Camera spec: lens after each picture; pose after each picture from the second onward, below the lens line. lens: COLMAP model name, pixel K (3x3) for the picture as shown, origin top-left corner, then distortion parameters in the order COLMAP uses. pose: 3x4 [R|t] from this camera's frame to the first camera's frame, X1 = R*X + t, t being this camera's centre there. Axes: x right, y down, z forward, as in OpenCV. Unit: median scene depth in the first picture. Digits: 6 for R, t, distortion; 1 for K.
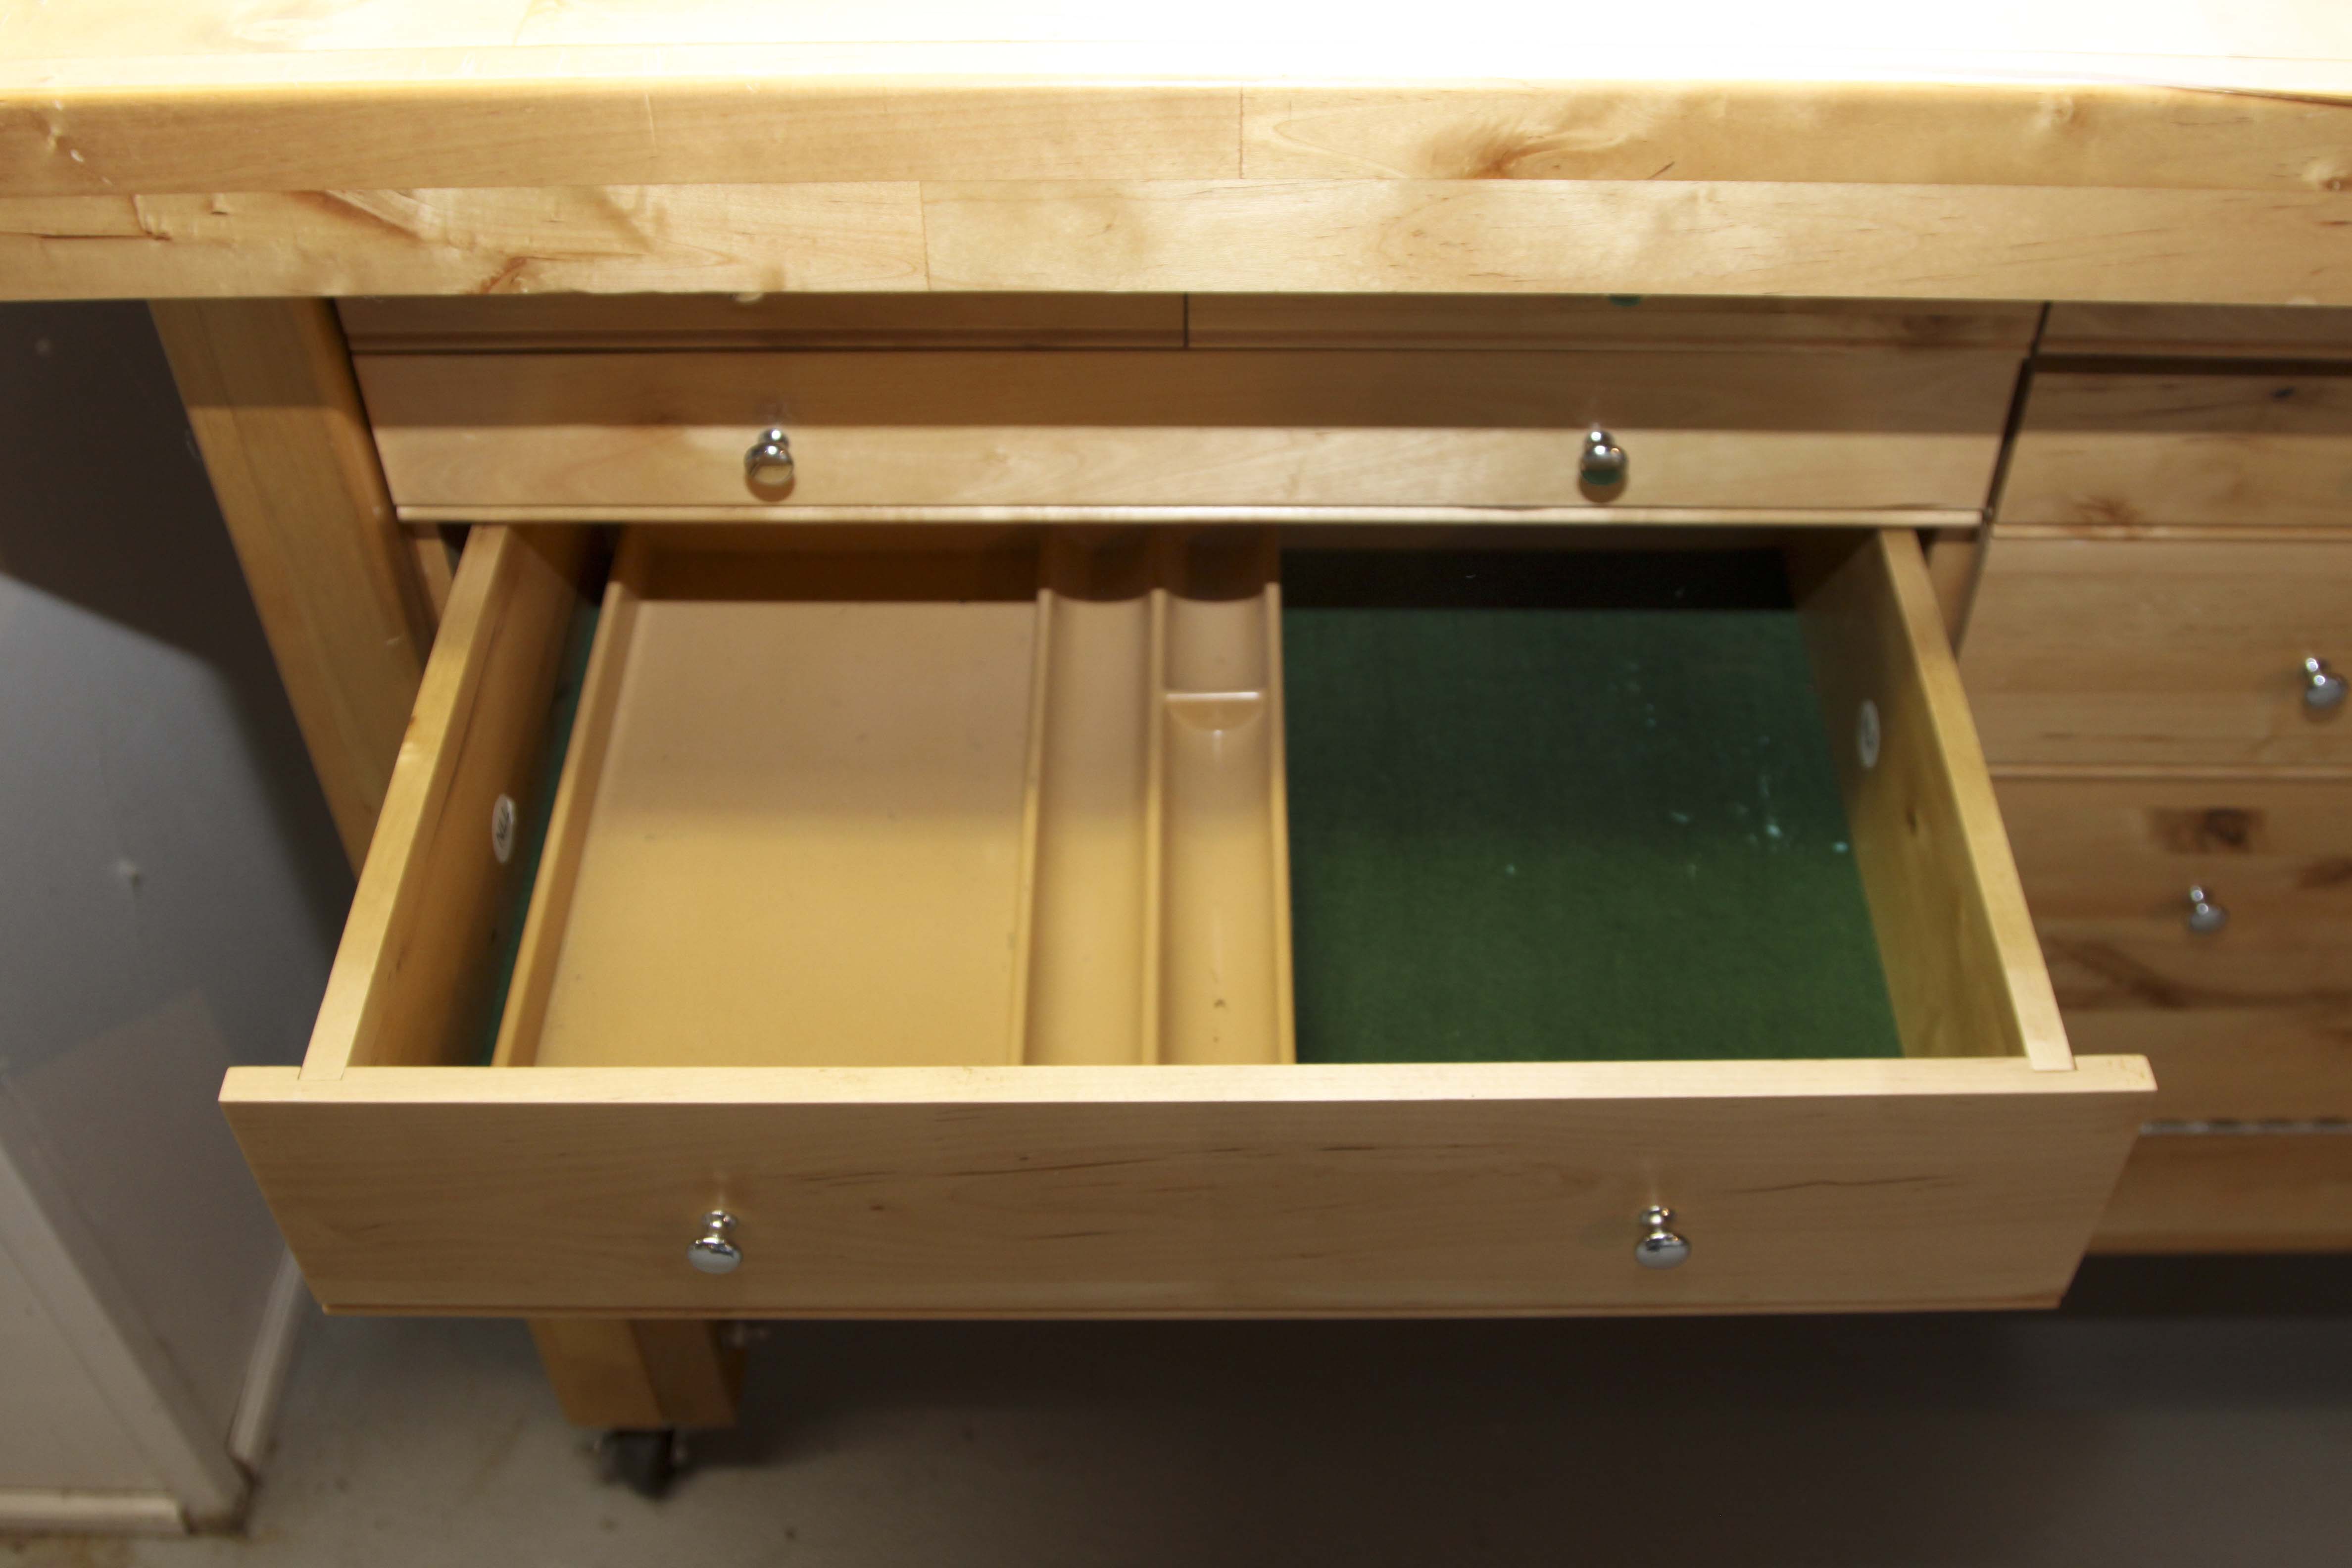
lens RADIAL K [[2464.8, 0, 1219.2], [0, 2464.8, 797.3], [0, 0, 1]] dist [-0.112890, 0.000000]
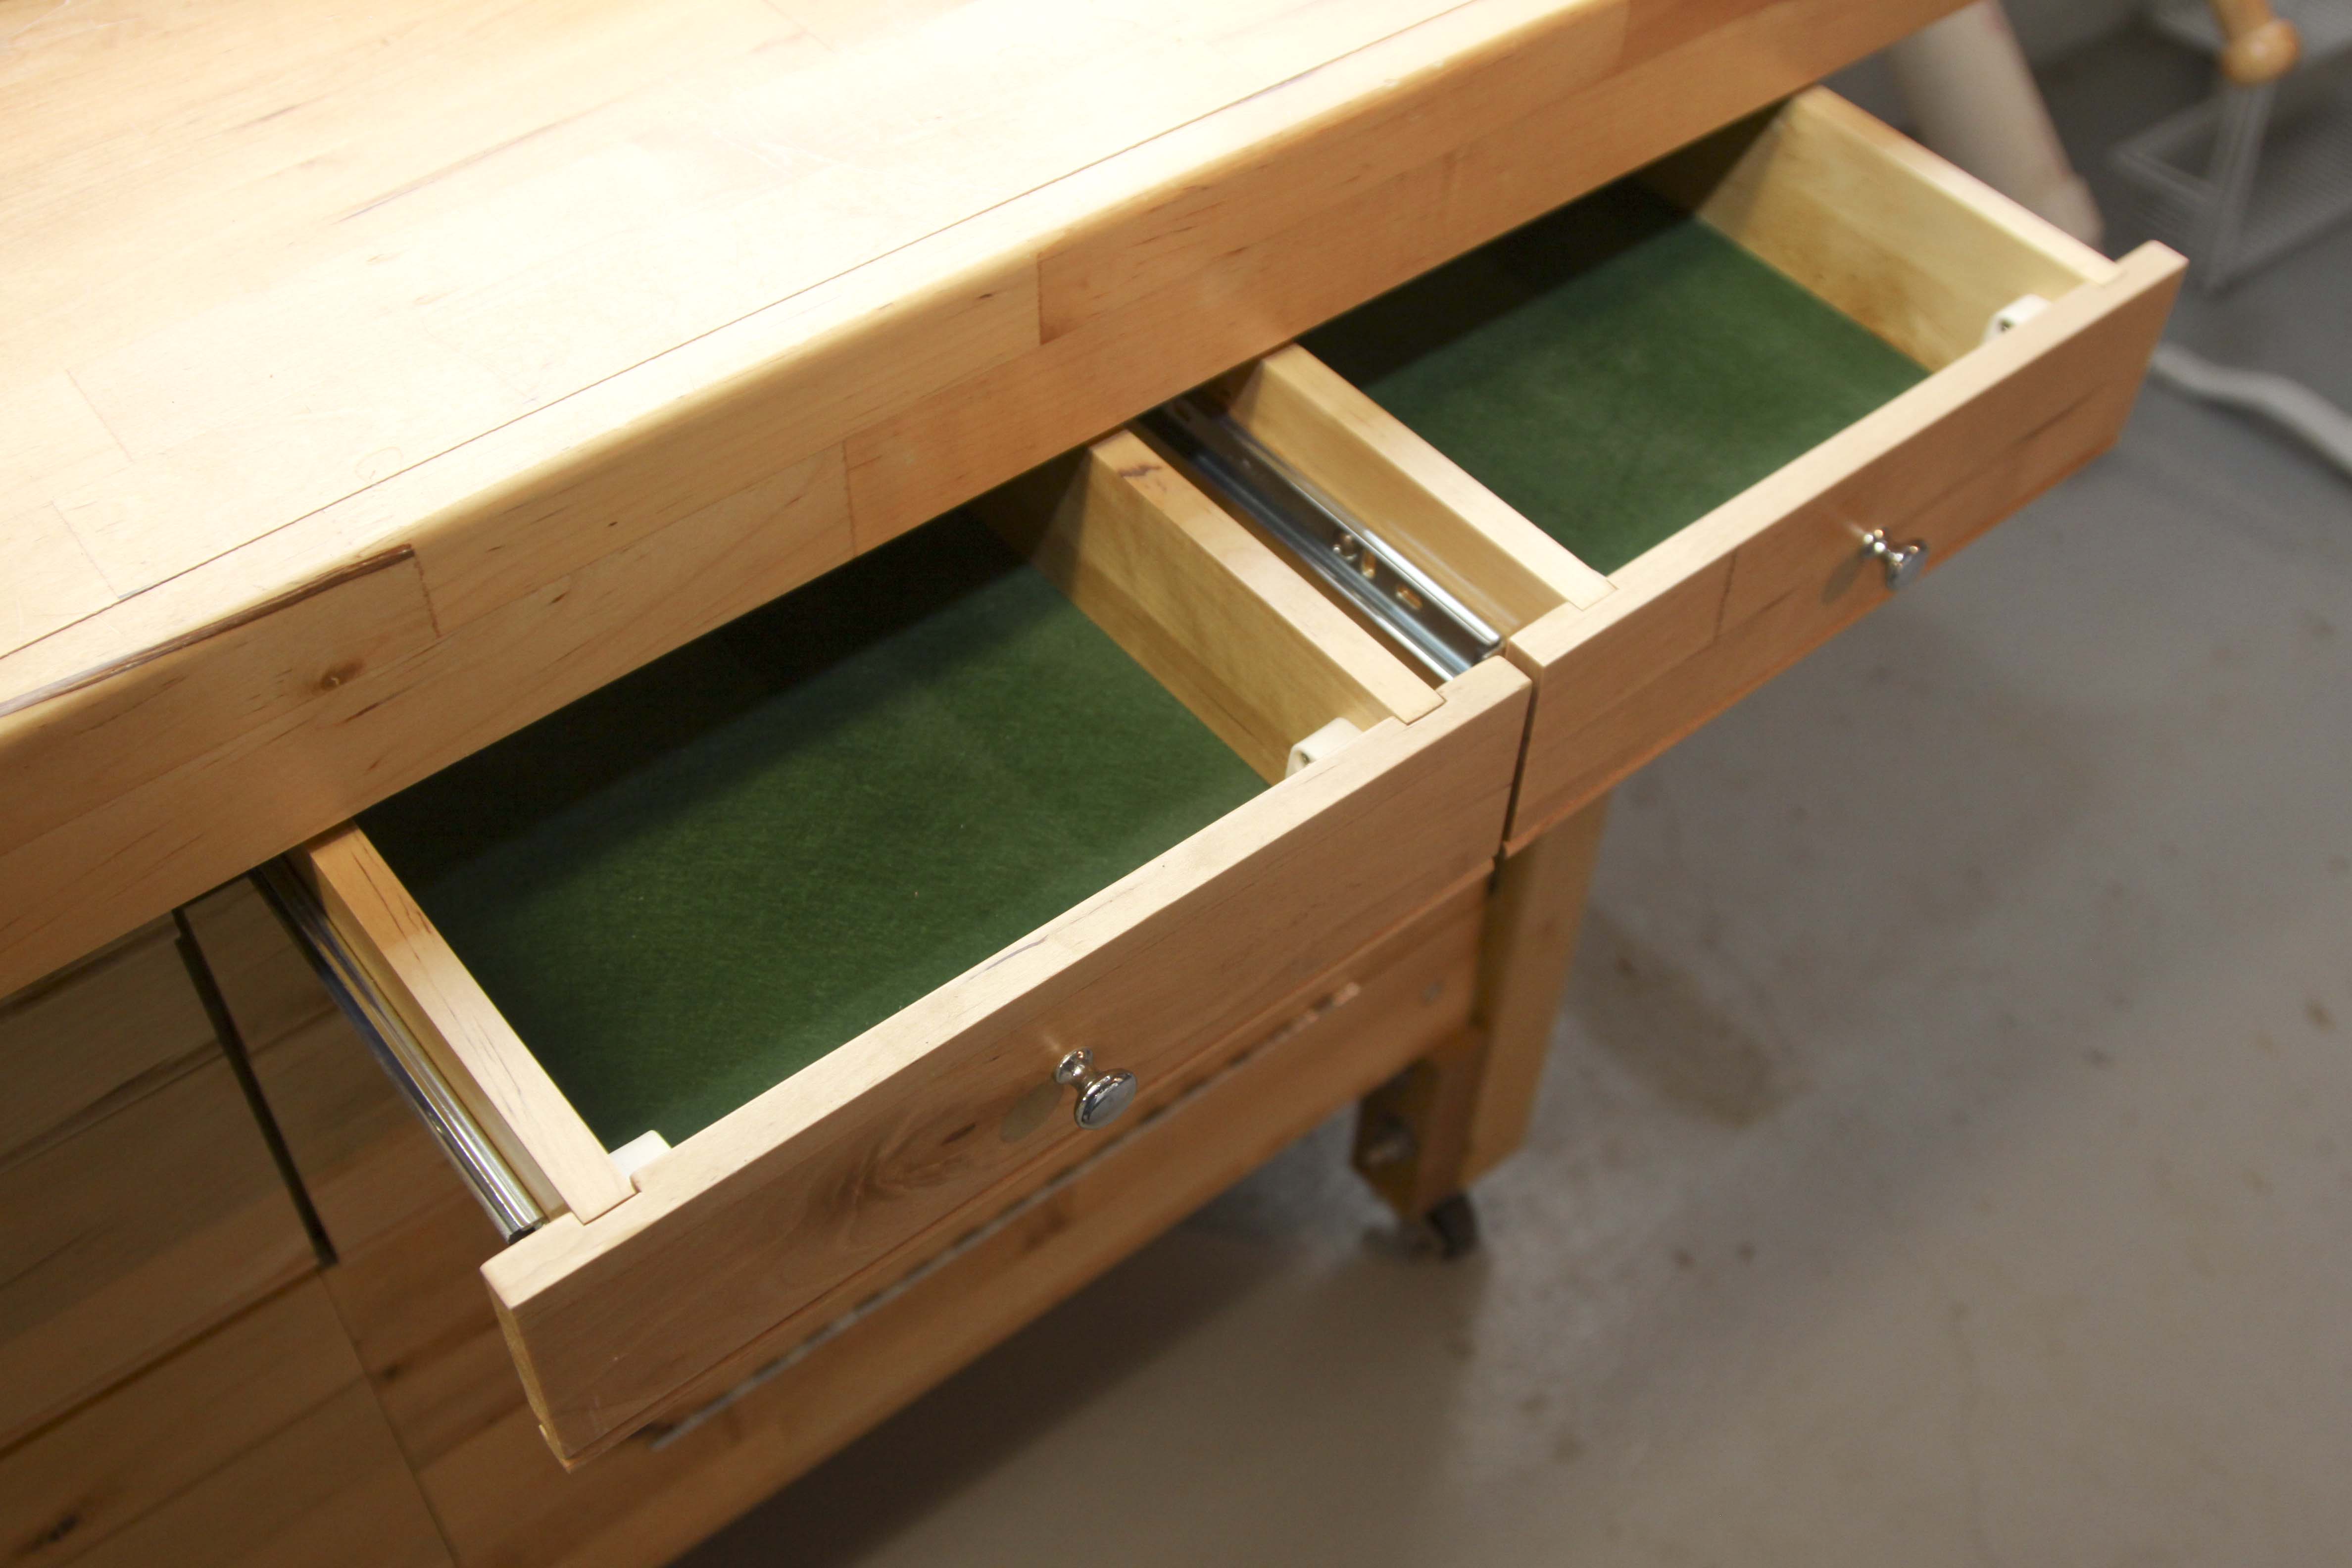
lens RADIAL K [[2464.8, 0, 1183.7], [0, 2464.8, 782.0], [0, 0, 1]] dist [-0.112890, 0.000000]
pose [[0.769775, -0.459931, 0.442618, 0.307101], [0.435273, 0.885412, 0.163043, -0.229248], [-0.466888, 0.067154, 0.881763, 0.178710]]
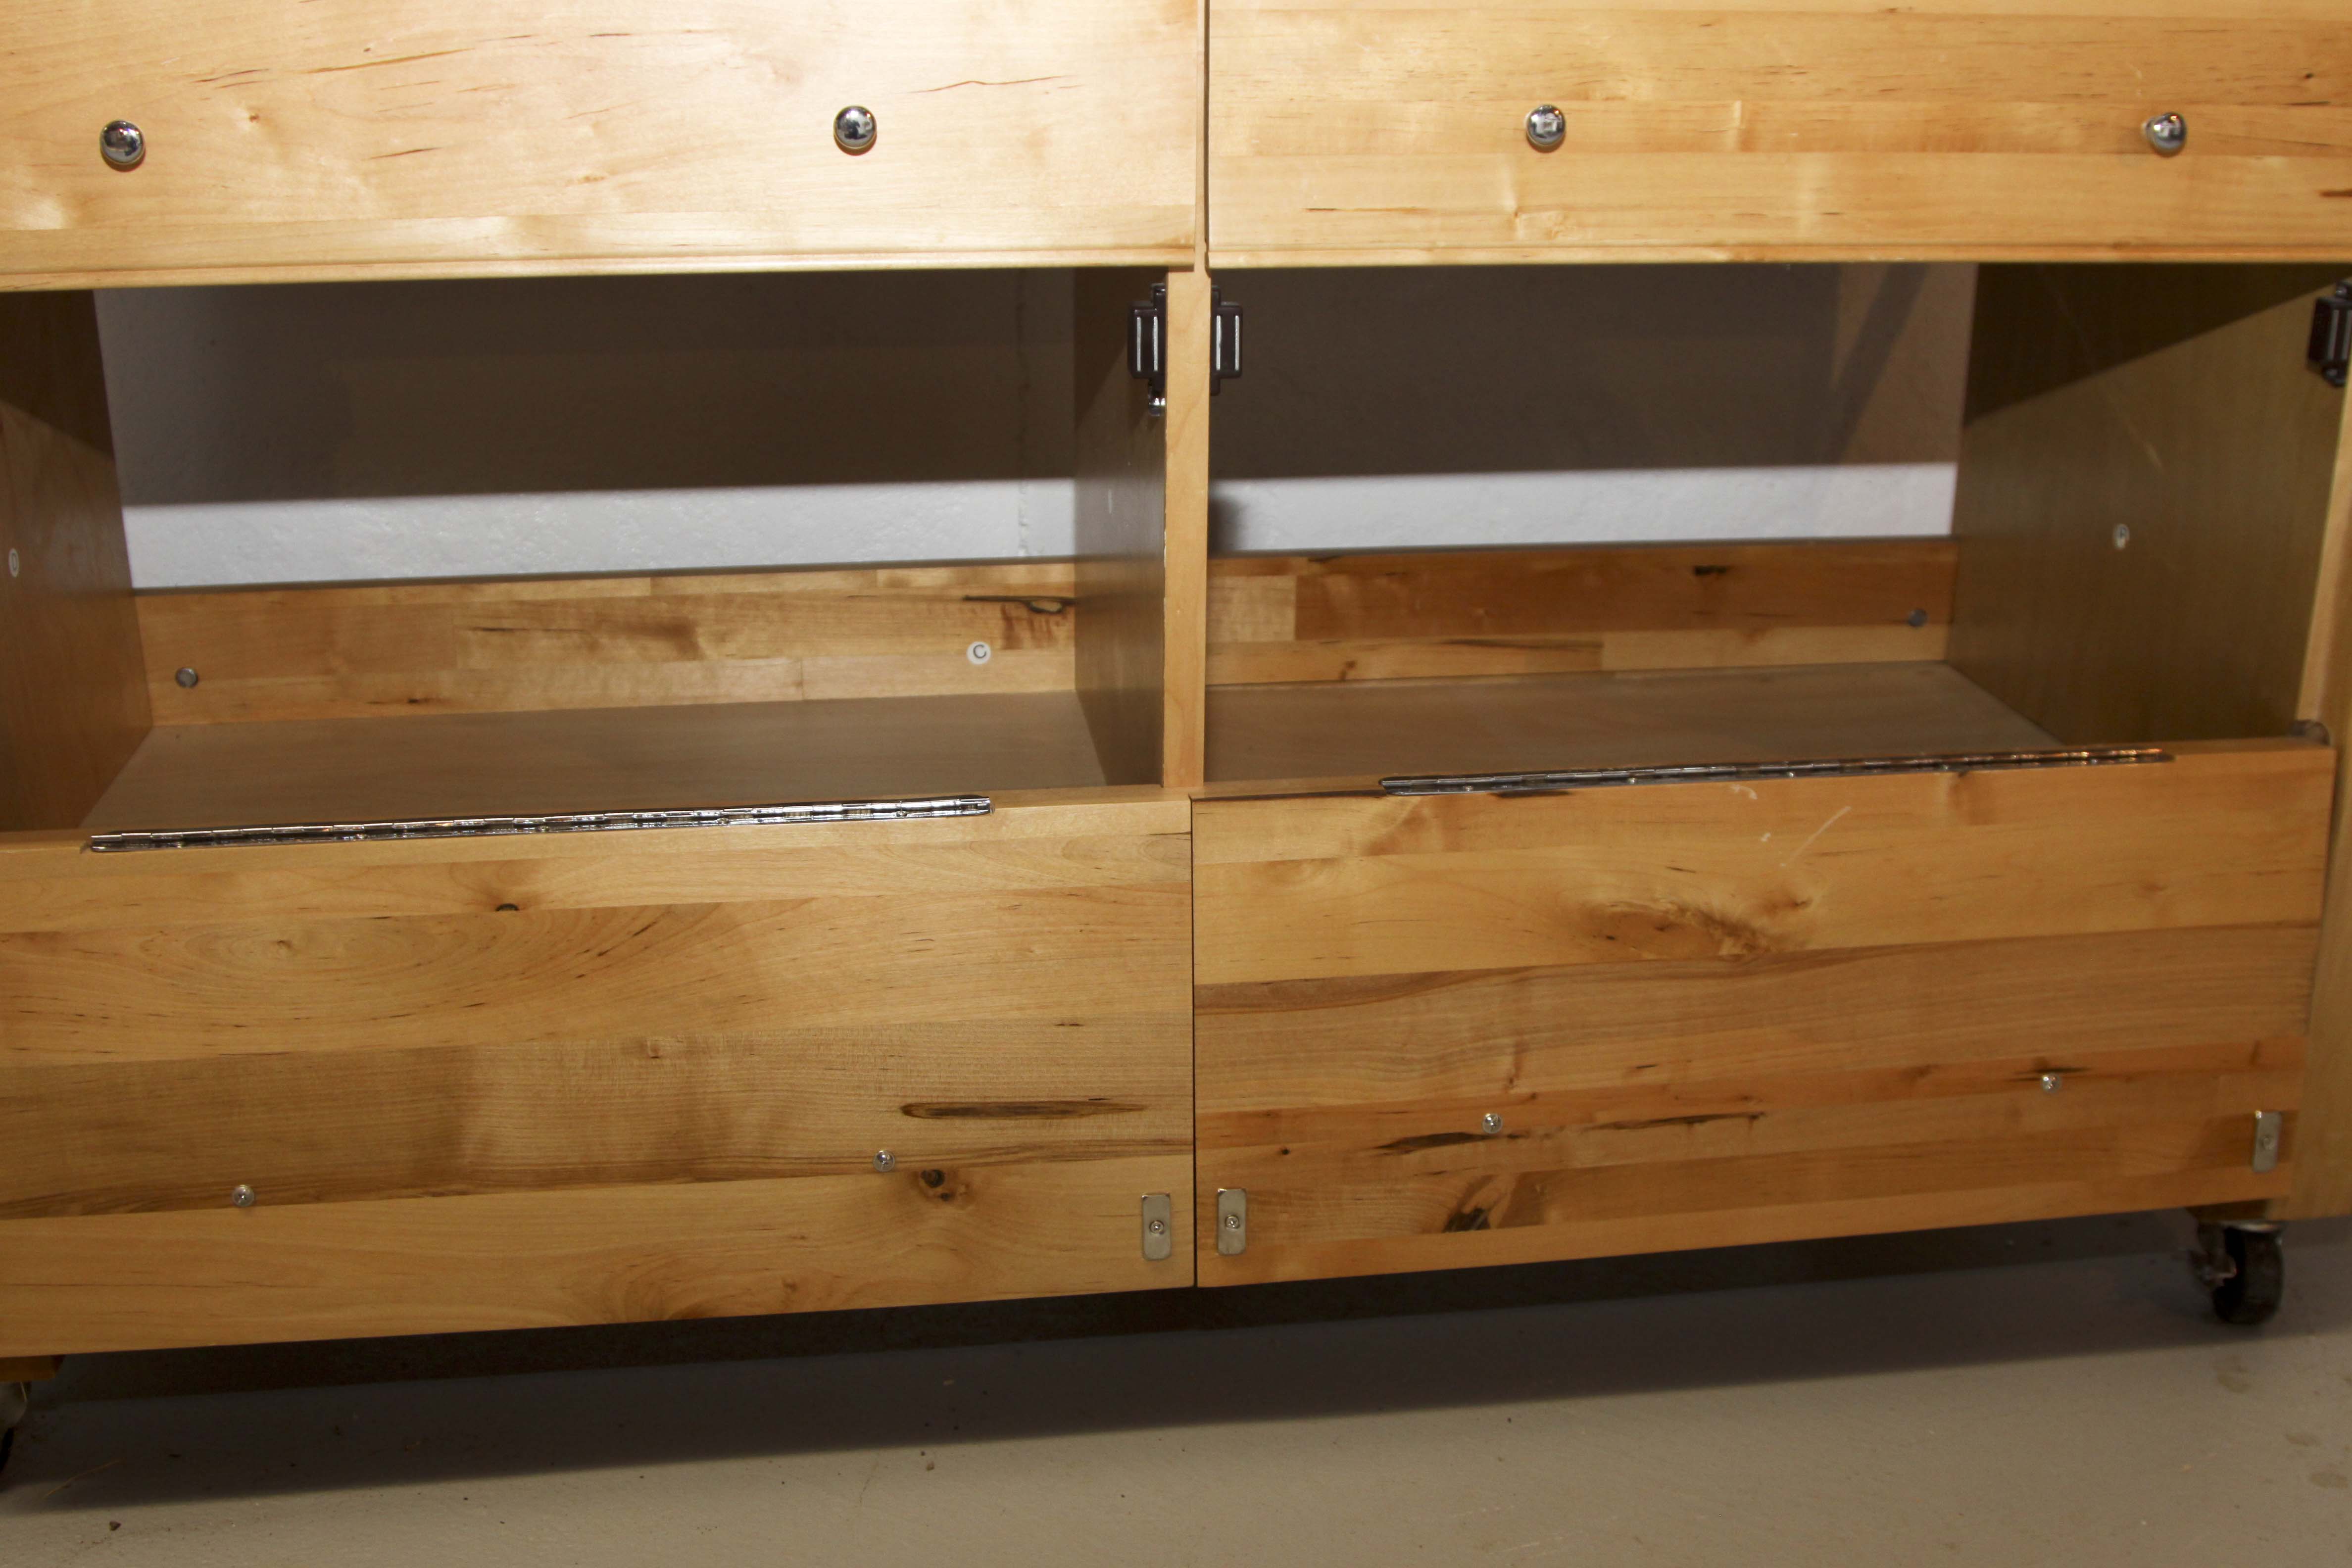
lens RADIAL K [[2464.8, 0, 1199.5], [0, 2464.8, 790.3], [0, 0, 1]] dist [-0.112890, 0.000000]
pose [[0.986979, -0.044223, 0.154653, 0.152486], [0.107464, 0.896692, -0.429411, 0.912655], [-0.119686, 0.440439, 0.889769, 0.207003]]
